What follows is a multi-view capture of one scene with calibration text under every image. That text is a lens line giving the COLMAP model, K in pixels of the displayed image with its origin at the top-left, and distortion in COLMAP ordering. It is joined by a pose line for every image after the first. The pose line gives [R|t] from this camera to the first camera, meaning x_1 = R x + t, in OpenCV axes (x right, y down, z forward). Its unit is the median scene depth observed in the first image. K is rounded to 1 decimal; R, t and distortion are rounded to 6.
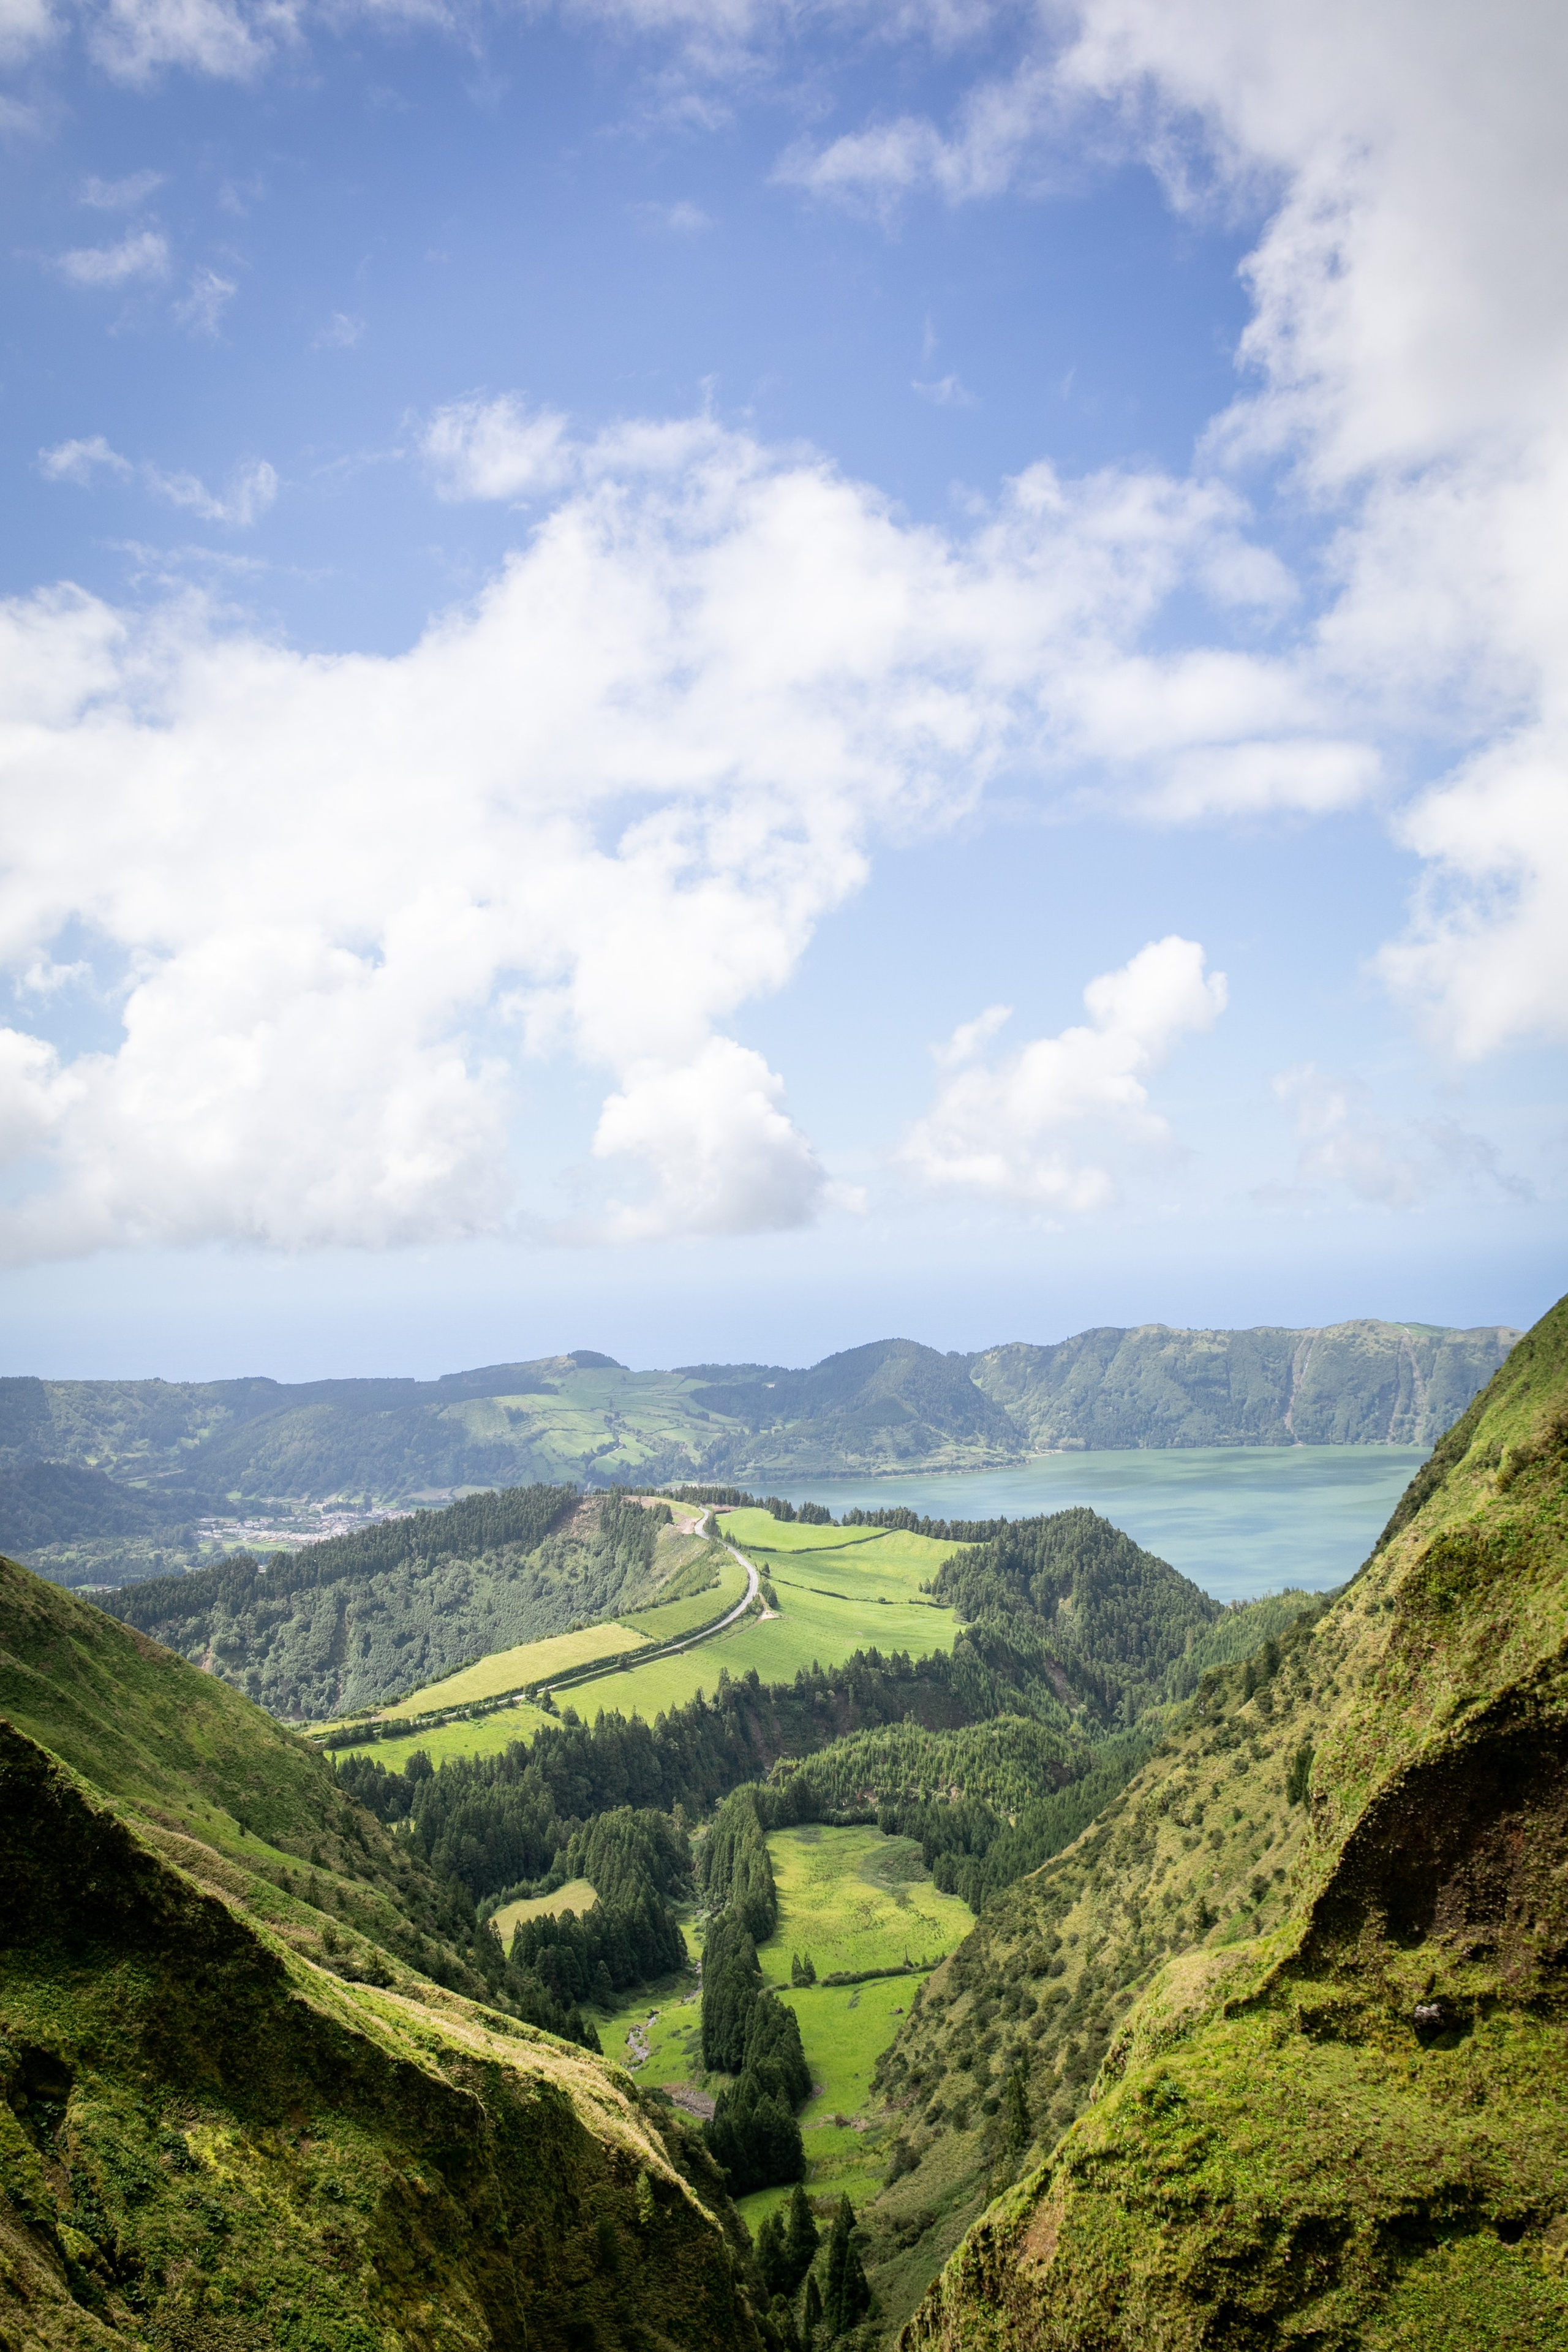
lens RADIAL K [[2058.6, 0, 771.2], [0, 2058.6, 1178.7], [0, 0, 1]] dist [-0.022067, -0.006547]
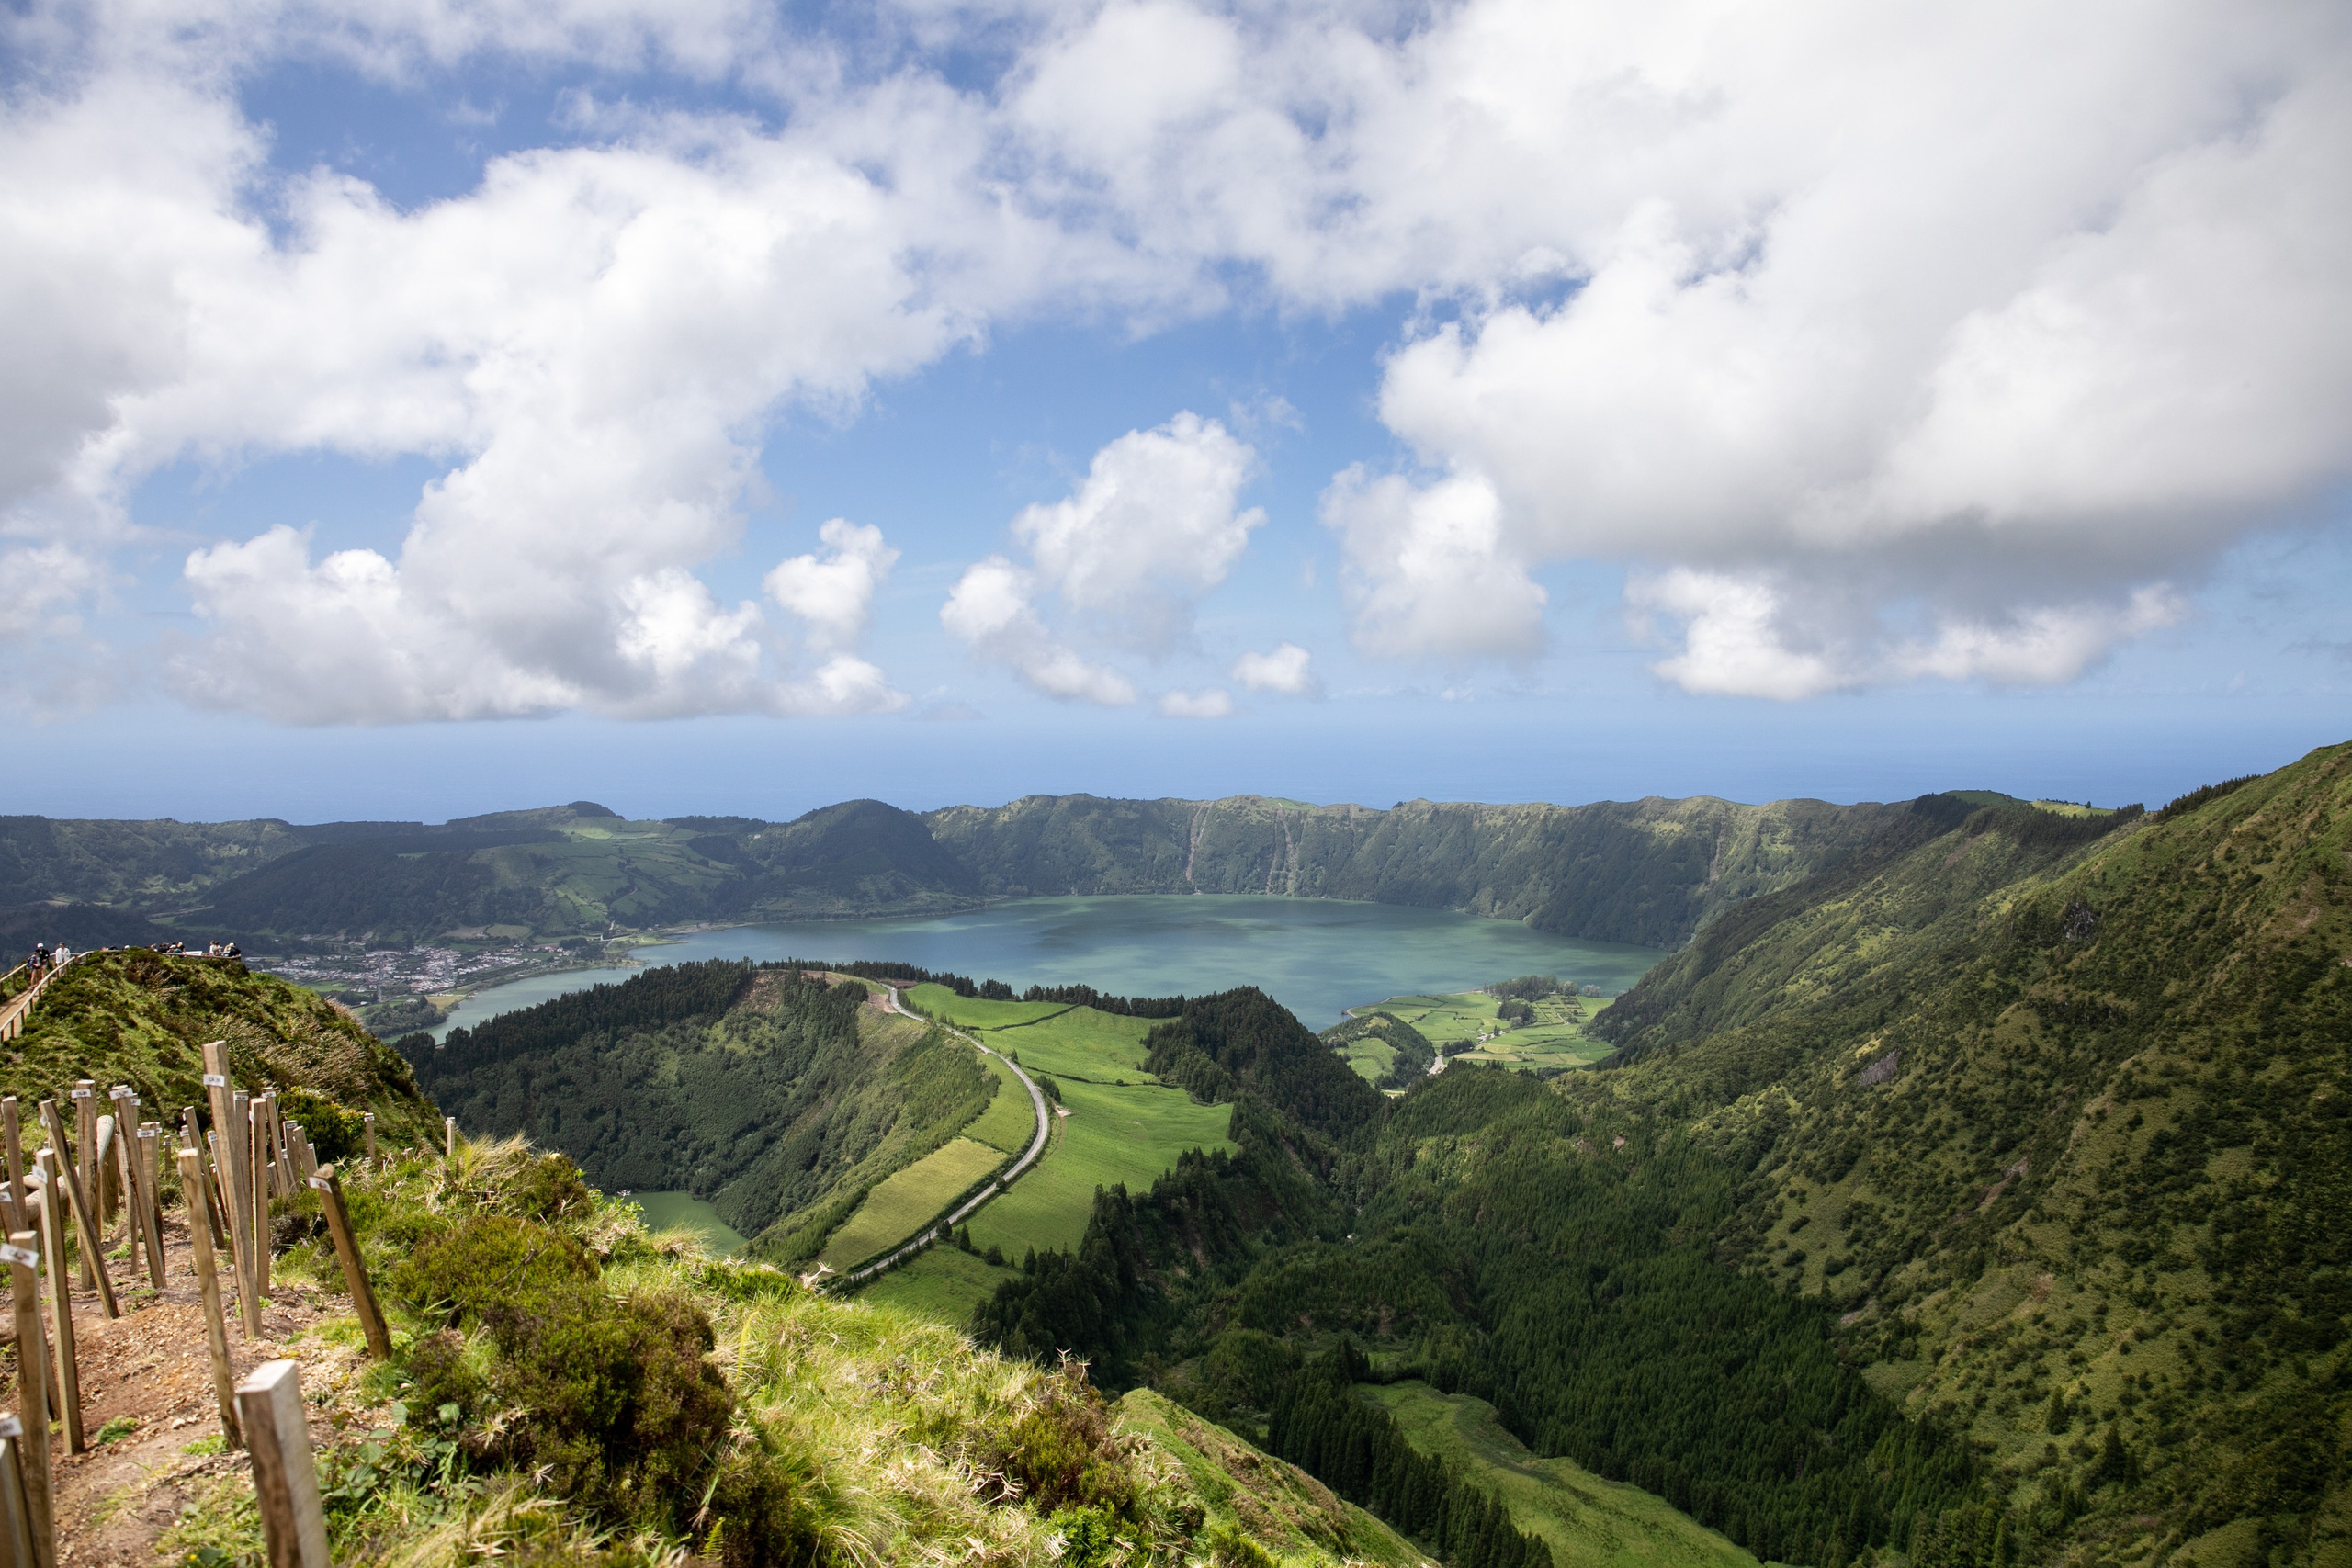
lens RADIAL K [[1614.7, 0, 1178.6], [0, 1614.7, 778.6], [0, 0, 1]] dist [-0.086967, 0.060884]
pose [[0.949322, 0.028502, 0.313009, -0.069356], [-0.051181, 0.996606, 0.064476, -0.003762], [-0.310109, -0.077229, 0.947559, 0.075242]]
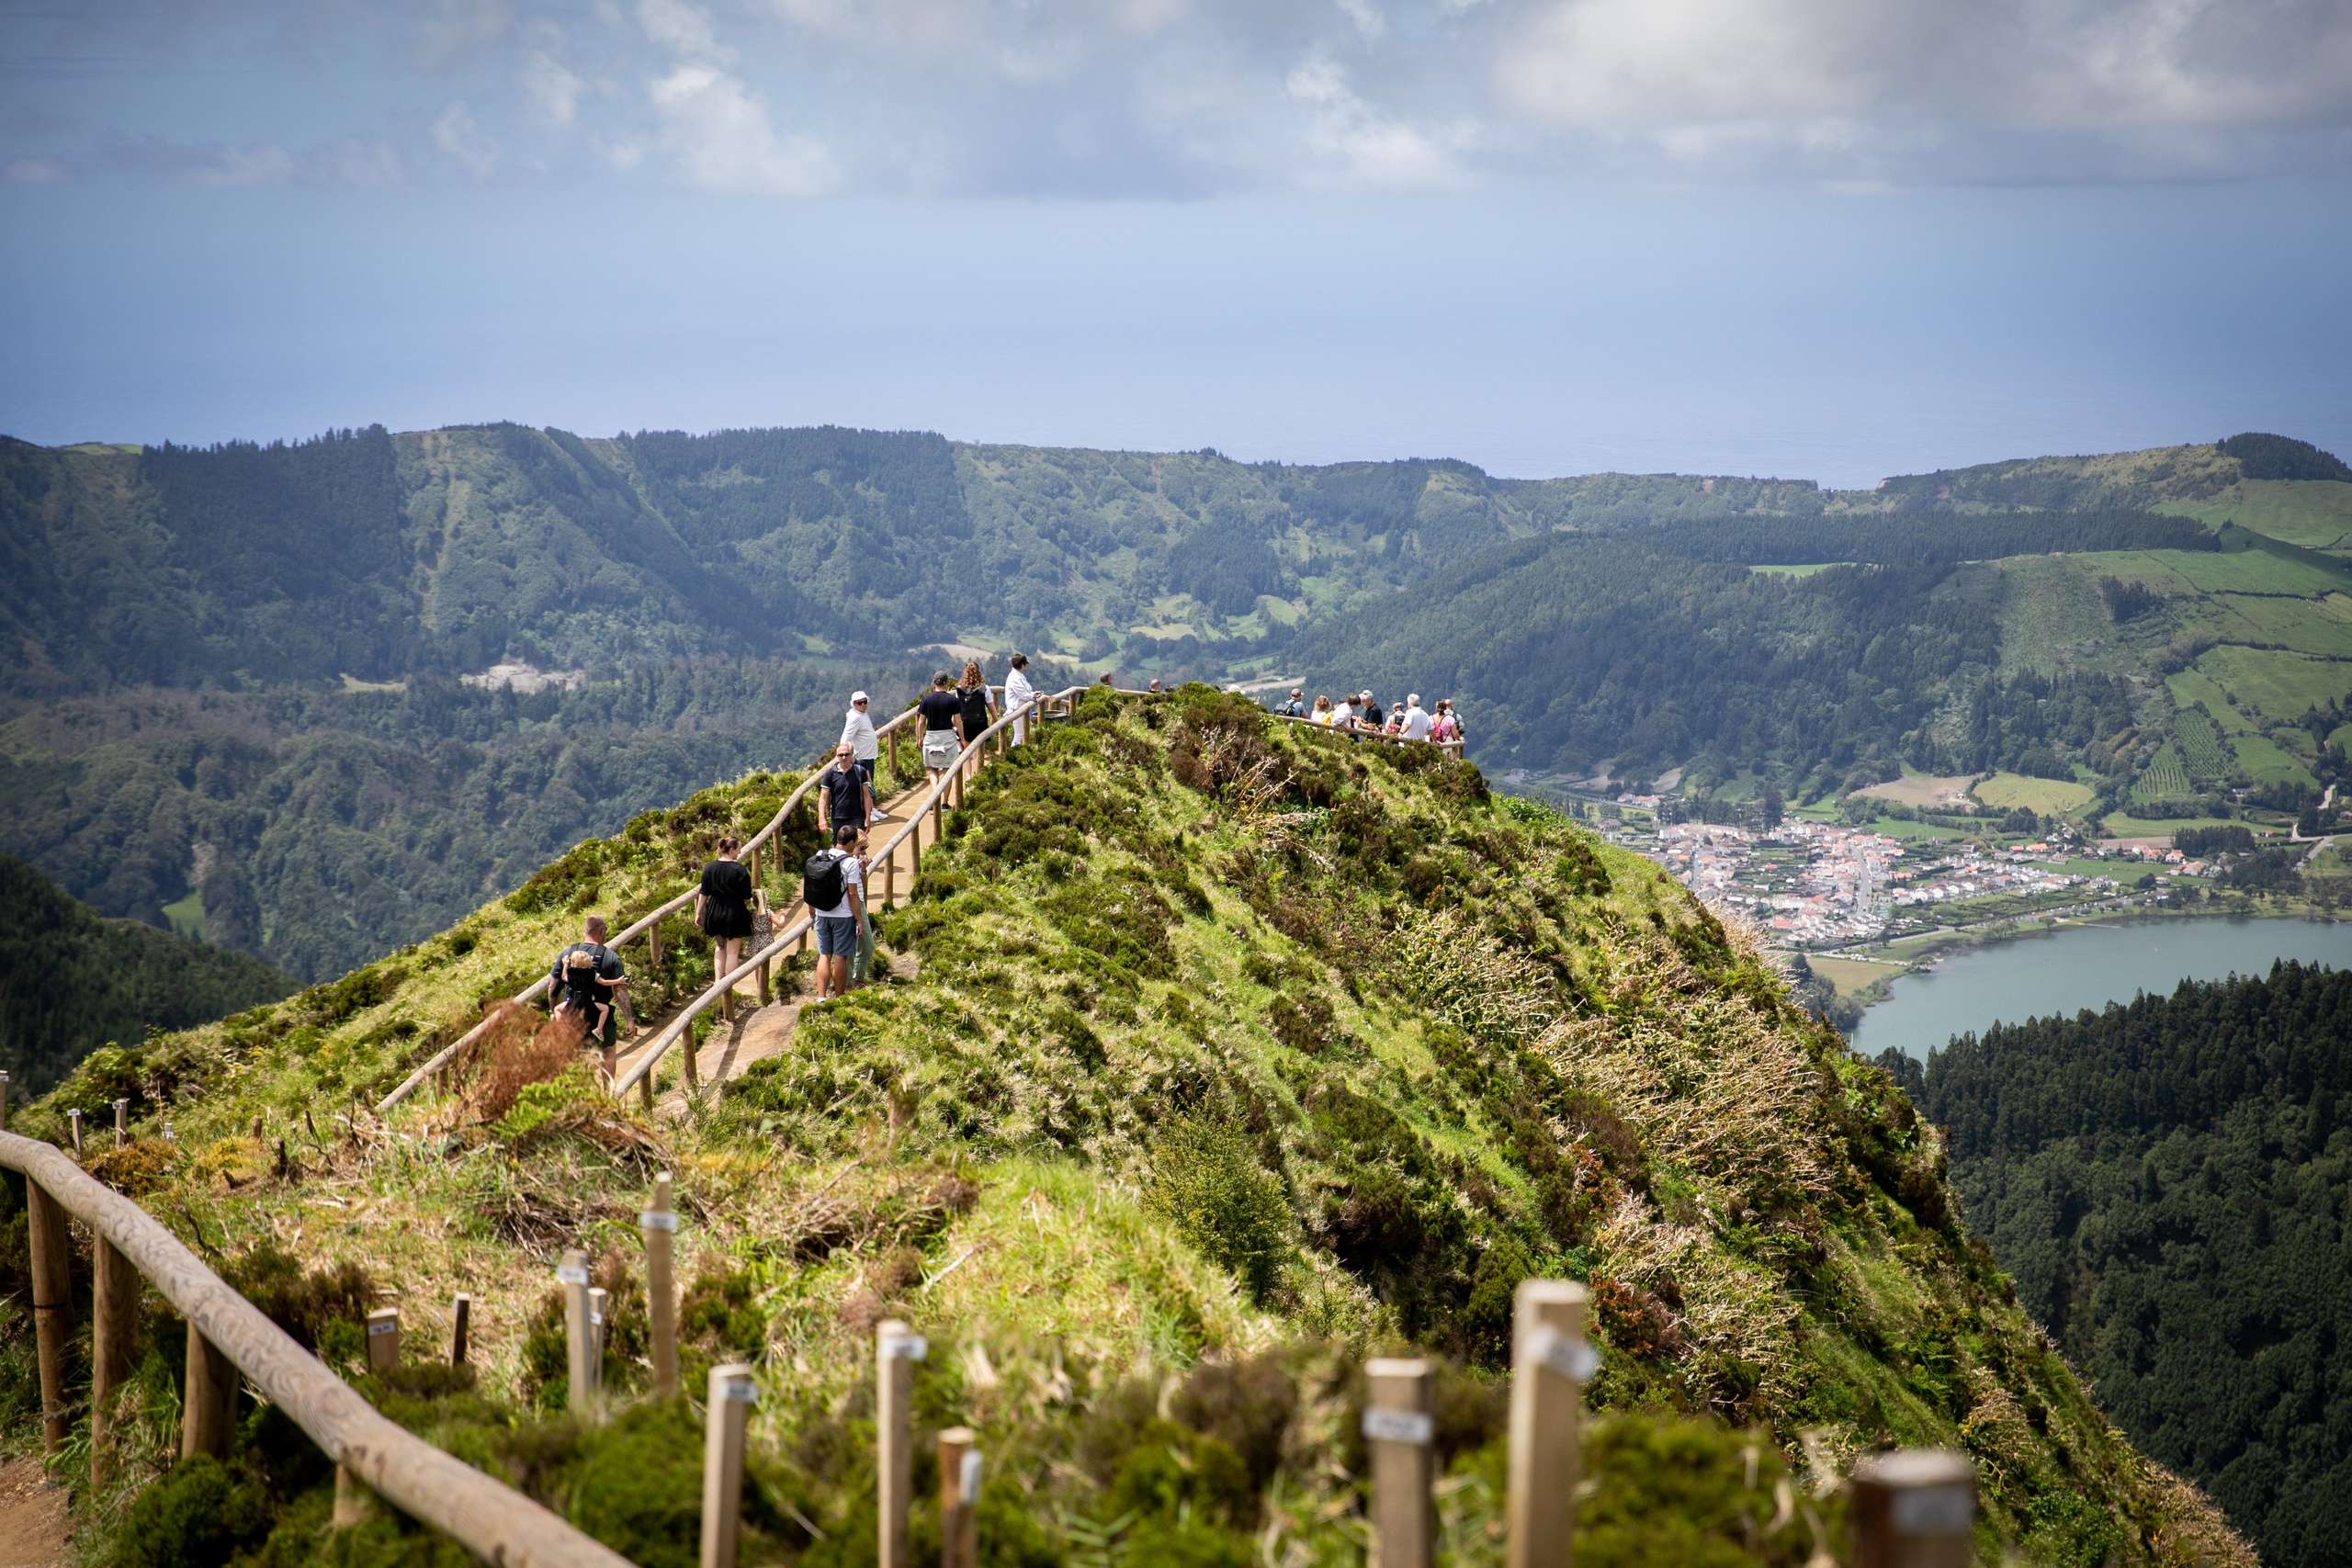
lens RADIAL K [[4756.6, 0, 1167.1], [0, 4756.6, 790.2], [0, 0, 1]] dist [0.177337, 0.000000]
pose [[0.964921, 0.072656, -0.252285, -0.070229], [-0.028776, 0.984423, 0.173446, -0.003055], [0.260957, -0.160102, 0.951981, 0.077739]]
